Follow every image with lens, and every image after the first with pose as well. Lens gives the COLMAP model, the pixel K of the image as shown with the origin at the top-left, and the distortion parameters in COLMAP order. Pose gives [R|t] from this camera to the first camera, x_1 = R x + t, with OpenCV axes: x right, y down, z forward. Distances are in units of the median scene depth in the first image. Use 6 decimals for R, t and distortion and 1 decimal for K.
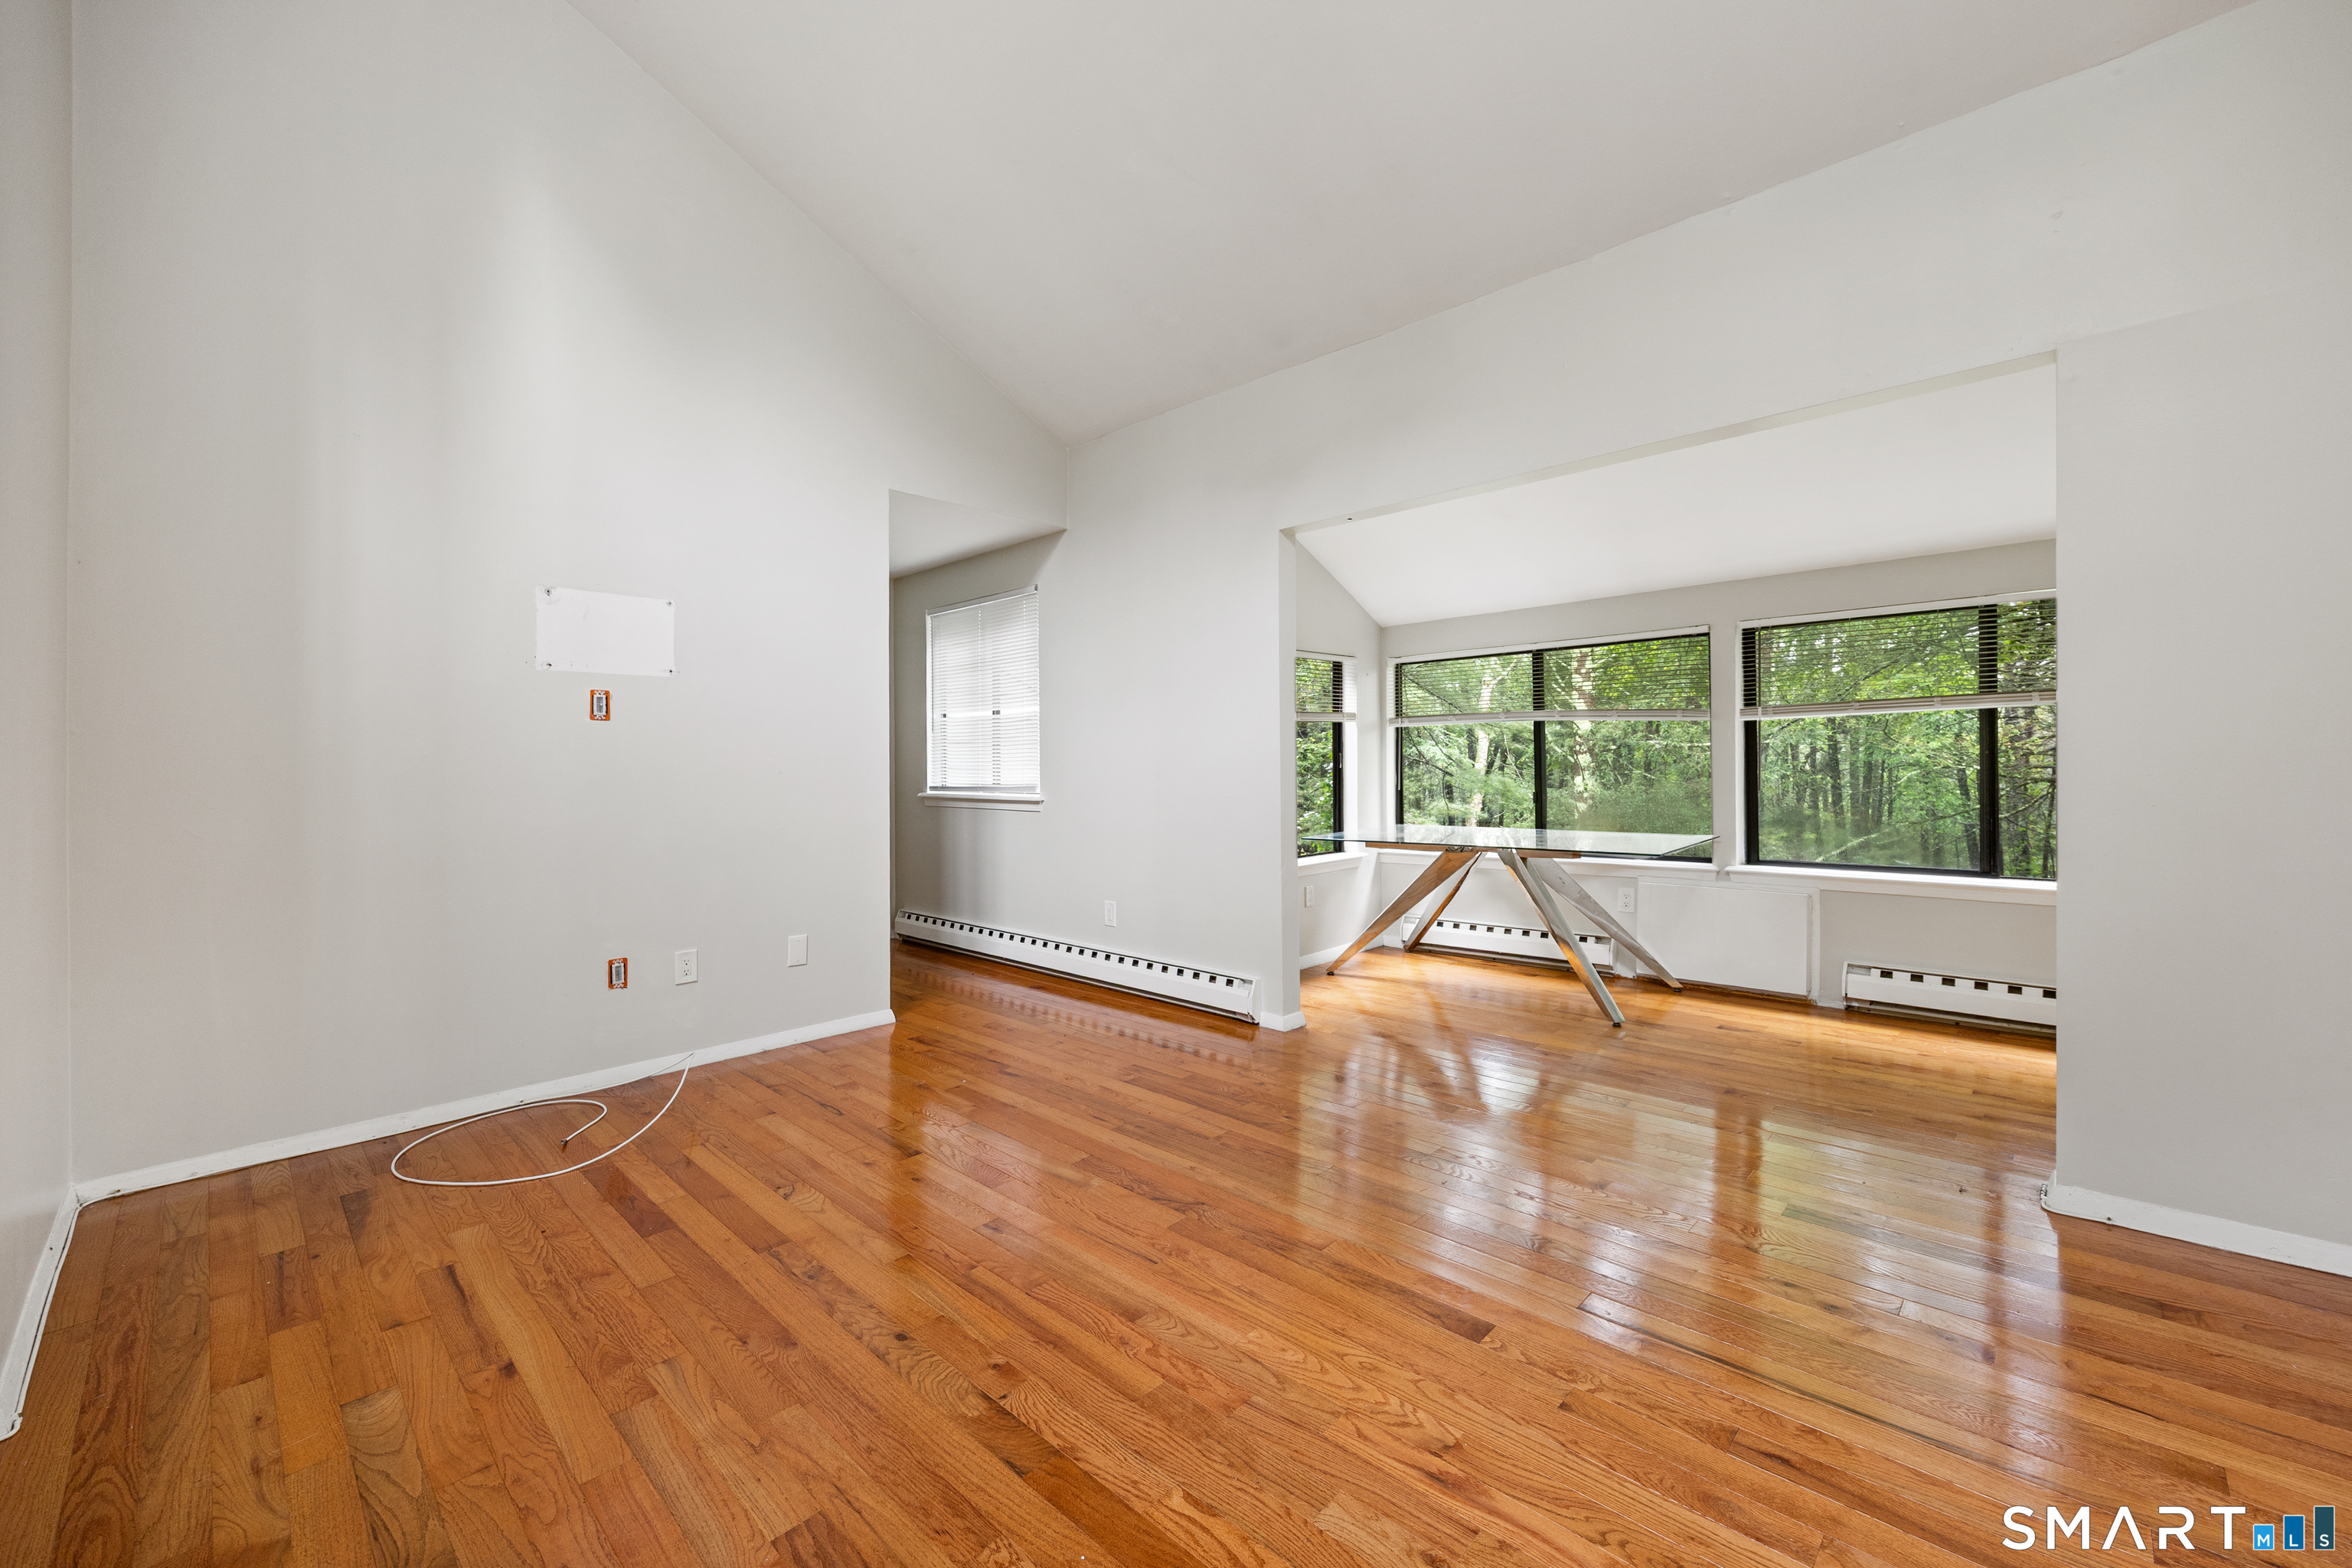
lens RADIAL K [[959.8, 0, 1156.5], [0, 959.8, 766.8], [0, 0, 1]] dist [-0.001110, 0.000226]
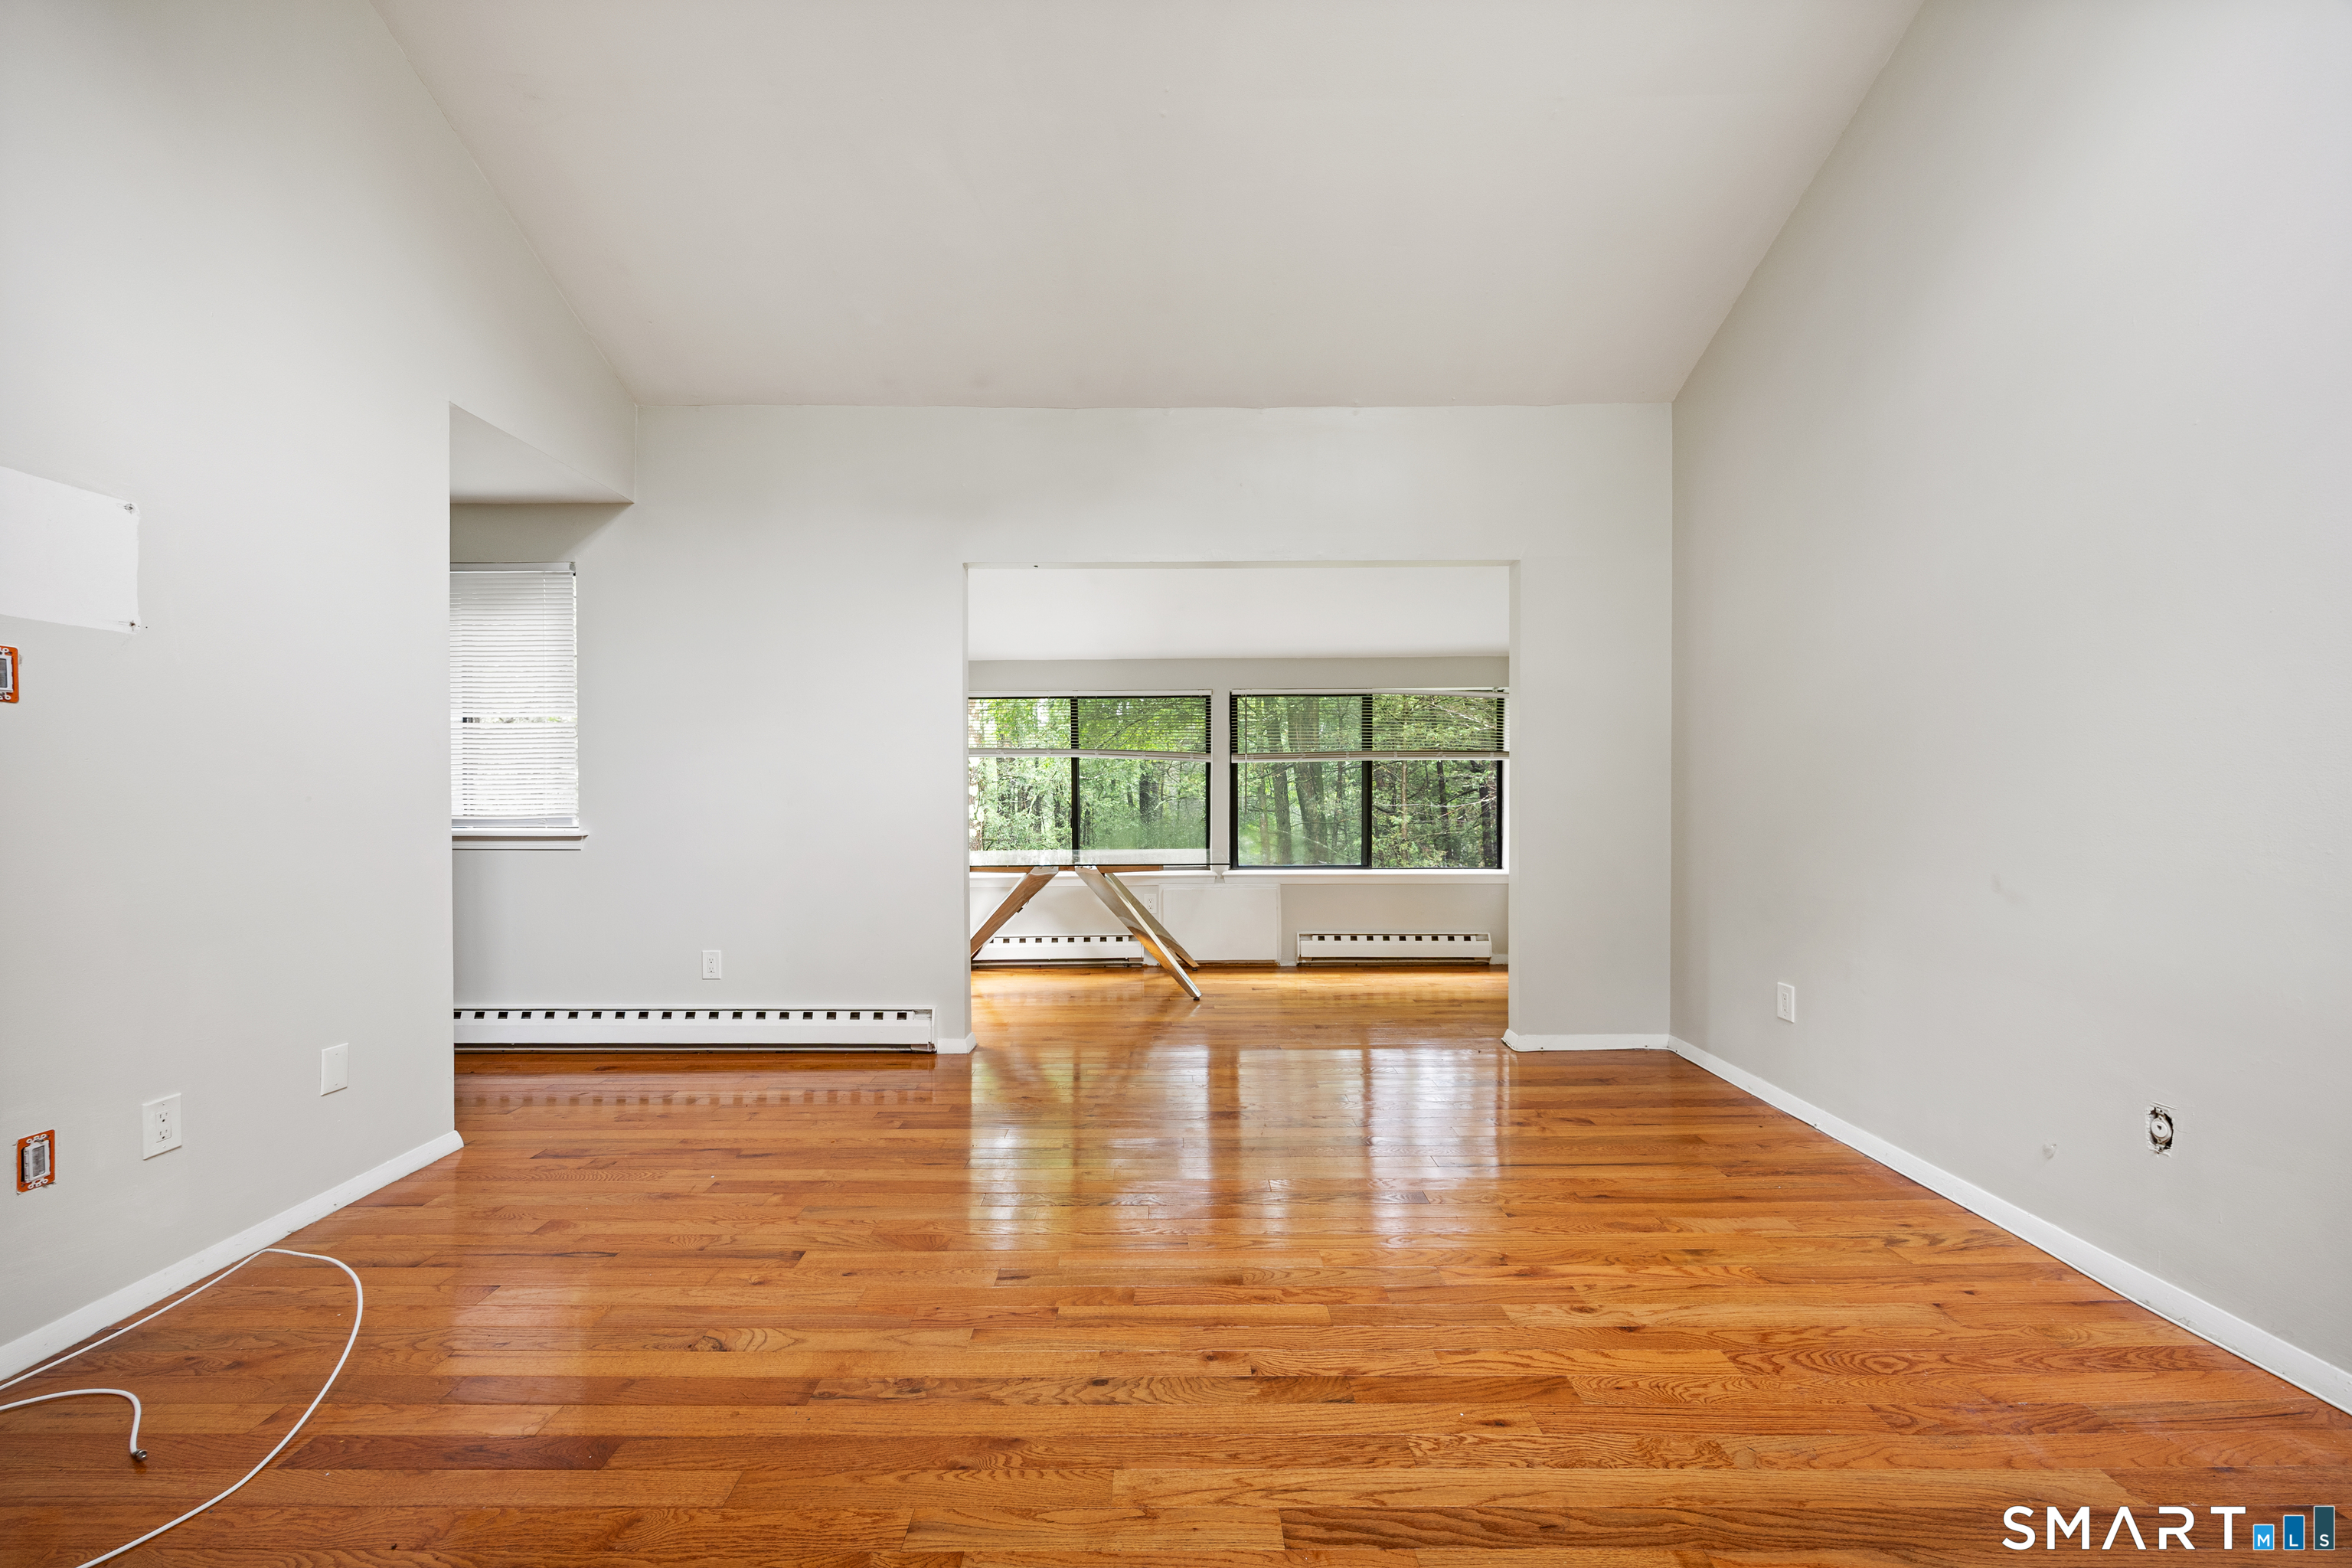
lens RADIAL K [[945.7, 0, 1170.2], [0, 945.7, 797.2], [0, 0, 1]] dist [0.000516, 0.000204]
pose [[0.706301, 0.004811, 0.707895, -0.587862], [-0.004977, 0.999986, -0.001830, 0.004072], [-0.707894, -0.002231, 0.706315, 0.183151]]
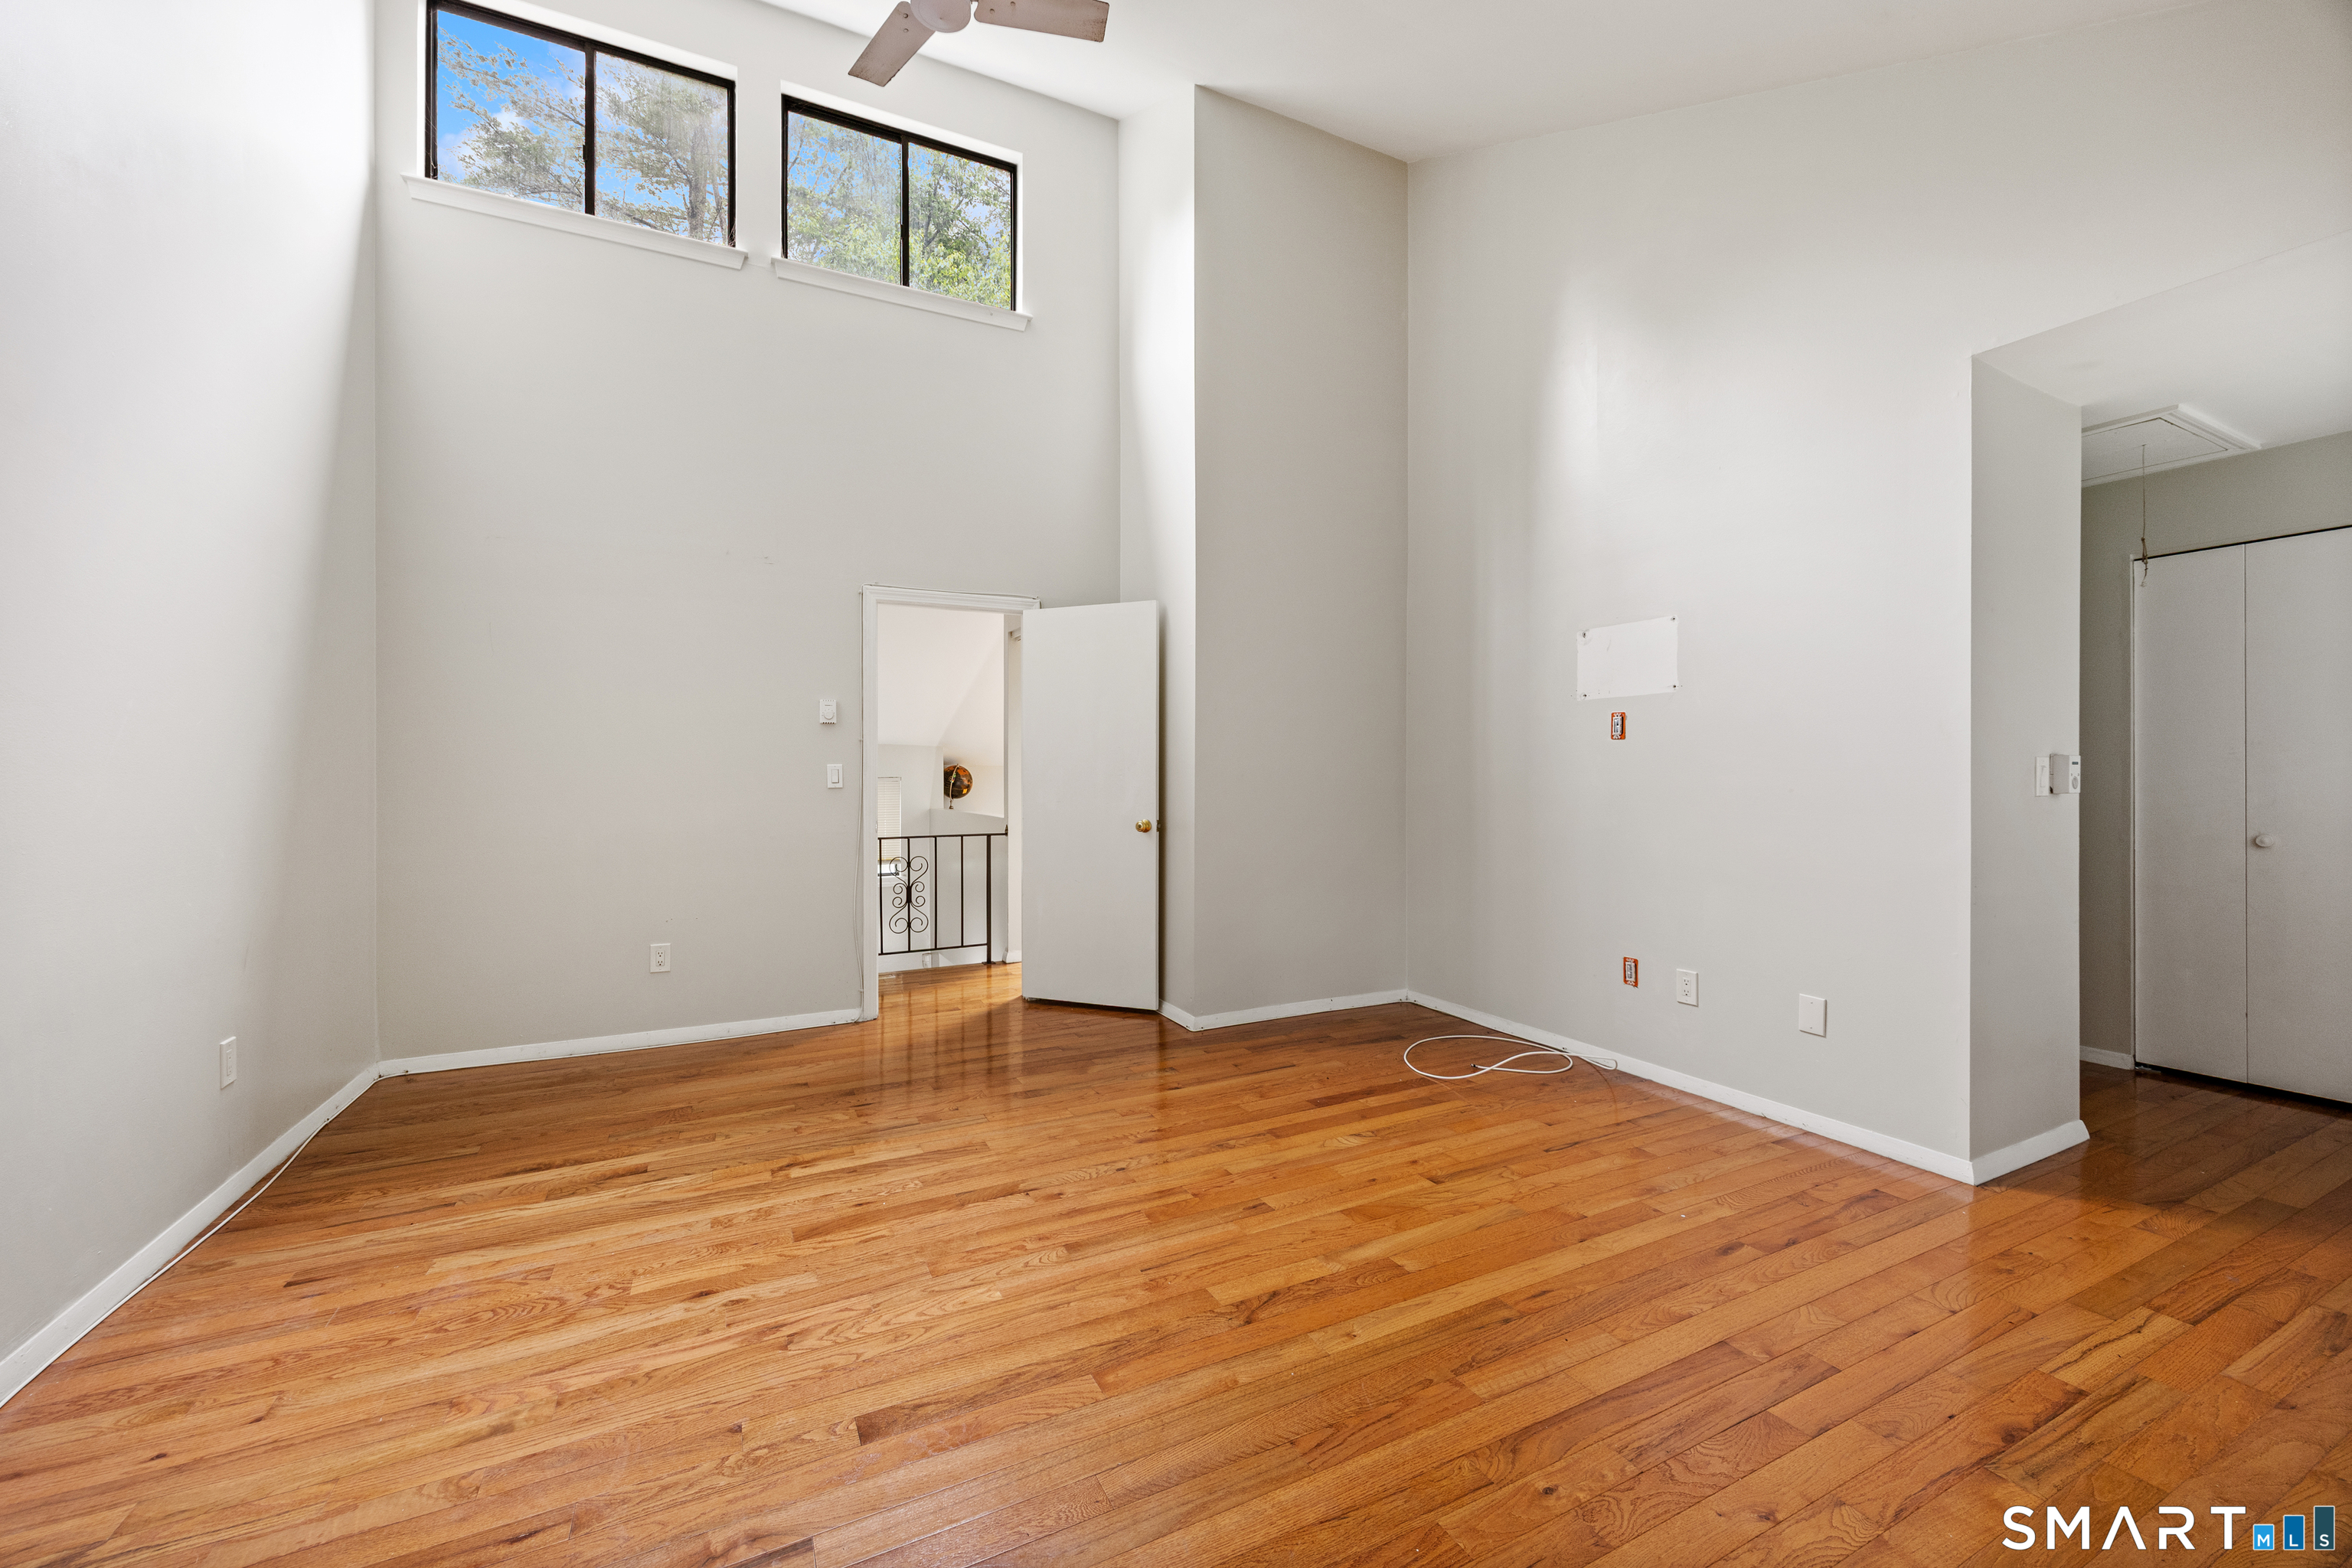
lens RADIAL K [[893.1, 0, 1176.0], [0, 893.1, 784.0], [0, 0, 1]] dist [0.000296, -0.000143]
pose [[-0.313739, 0.020440, -0.949289, 0.671347], [0.003503, 0.999786, 0.020370, -0.023878], [0.949503, 0.003066, -0.313743, 0.999001]]
